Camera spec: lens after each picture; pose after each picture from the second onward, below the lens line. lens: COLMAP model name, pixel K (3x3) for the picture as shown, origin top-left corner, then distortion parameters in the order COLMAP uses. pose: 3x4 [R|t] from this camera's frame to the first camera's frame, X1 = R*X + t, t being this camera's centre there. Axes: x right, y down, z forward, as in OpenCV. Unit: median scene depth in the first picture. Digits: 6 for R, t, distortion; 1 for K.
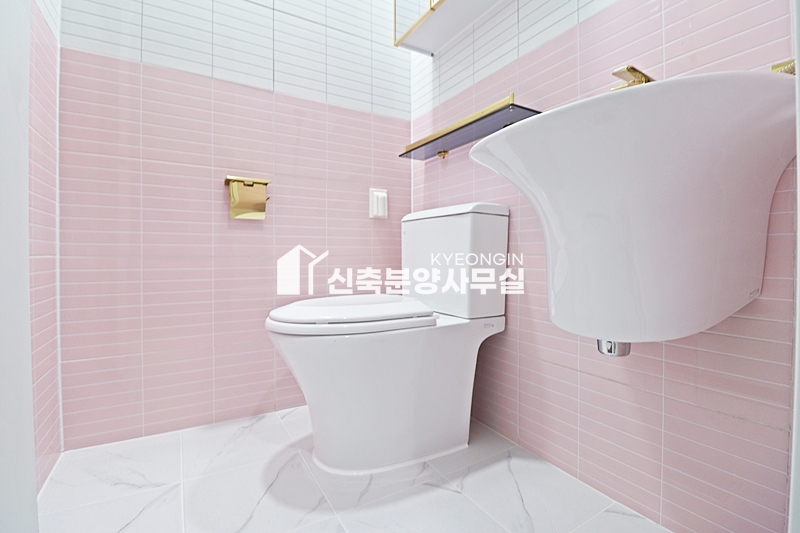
lens RADIAL K [[370.0, 0, 400.1], [0, 370.0, 261.7], [0, 0, 1]] dist [-0.010066, -0.004589]
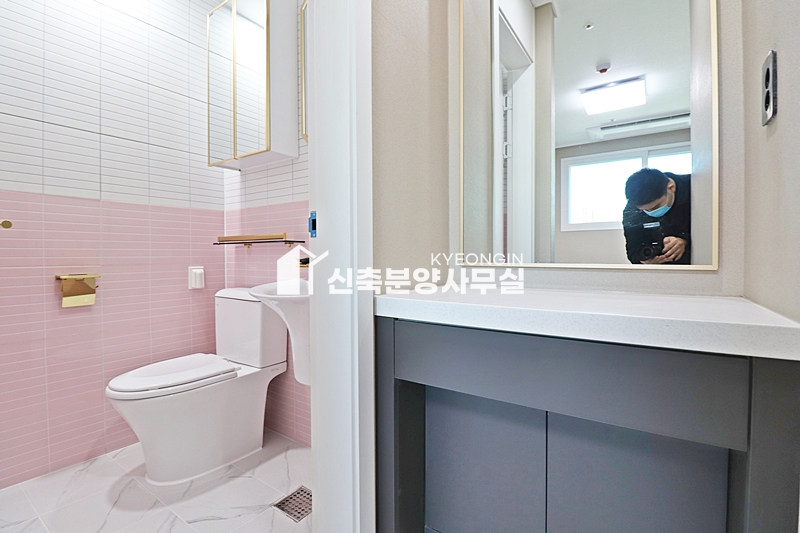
lens RADIAL K [[370.0, 0, 401.6], [0, 370.0, 261.2], [0, 0, 1]] dist [-0.010066, -0.004589]
pose [[0.905976, -0.006640, 0.423278, 0.058527], [0.006982, 0.999975, 0.000742, -0.263358], [-0.423272, 0.002283, 0.906000, -0.602923]]
